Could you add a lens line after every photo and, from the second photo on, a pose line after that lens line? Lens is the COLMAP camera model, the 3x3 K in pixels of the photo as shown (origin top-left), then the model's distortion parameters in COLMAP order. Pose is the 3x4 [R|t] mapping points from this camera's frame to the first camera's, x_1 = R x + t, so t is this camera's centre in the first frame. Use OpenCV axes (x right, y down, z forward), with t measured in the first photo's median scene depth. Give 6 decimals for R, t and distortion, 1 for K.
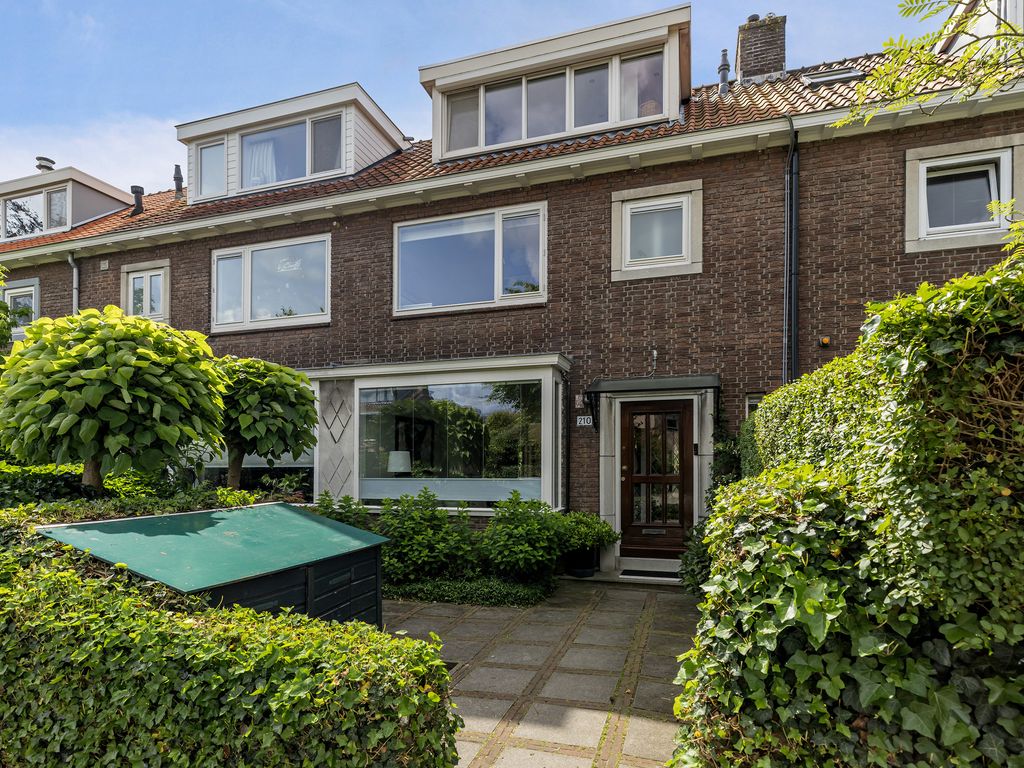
lens RADIAL K [[595.4, 0, 494.5], [0, 595.4, 458.0], [0, 0, 1]] dist [0.000390, -0.001000]
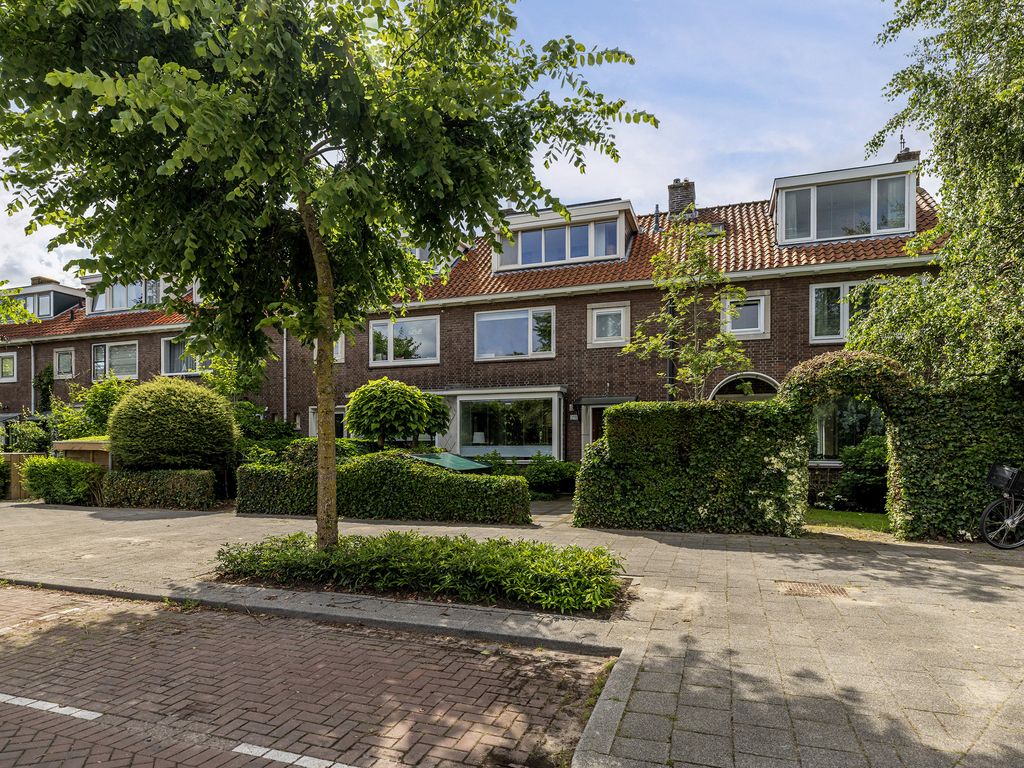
lens RADIAL K [[595.4, 0, 498.6], [0, 595.4, 437.1], [0, 0, 1]] dist [0.000390, -0.001000]
pose [[0.999723, -0.000675, -0.023541, -0.056646], [0.000656, 0.999999, -0.000801, 0.005634], [0.023541, 0.000786, 0.999723, -1.035775]]
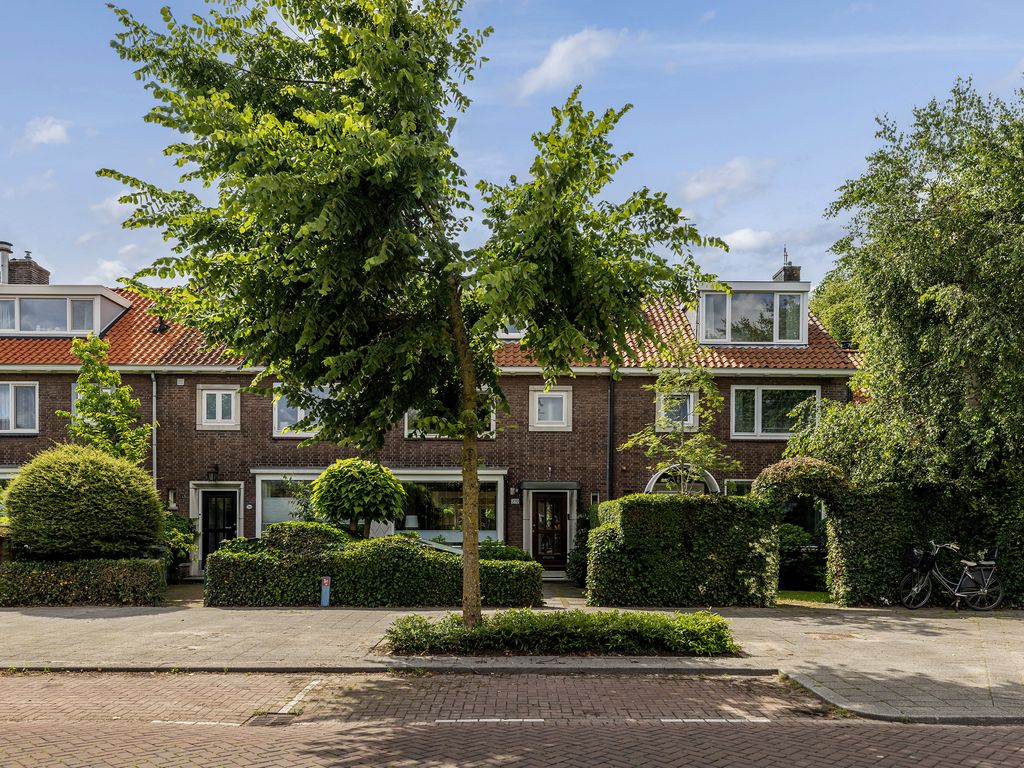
lens RADIAL K [[765.8, 0, 496.2], [0, 765.8, 515.0], [0, 0, 1]] dist [0.004192, 0.002160]
pose [[0.951076, 0.007268, 0.308871, -0.704319], [-0.008314, 0.999963, 0.002070, -0.021292], [-0.308845, -0.004537, 0.951102, -1.417860]]
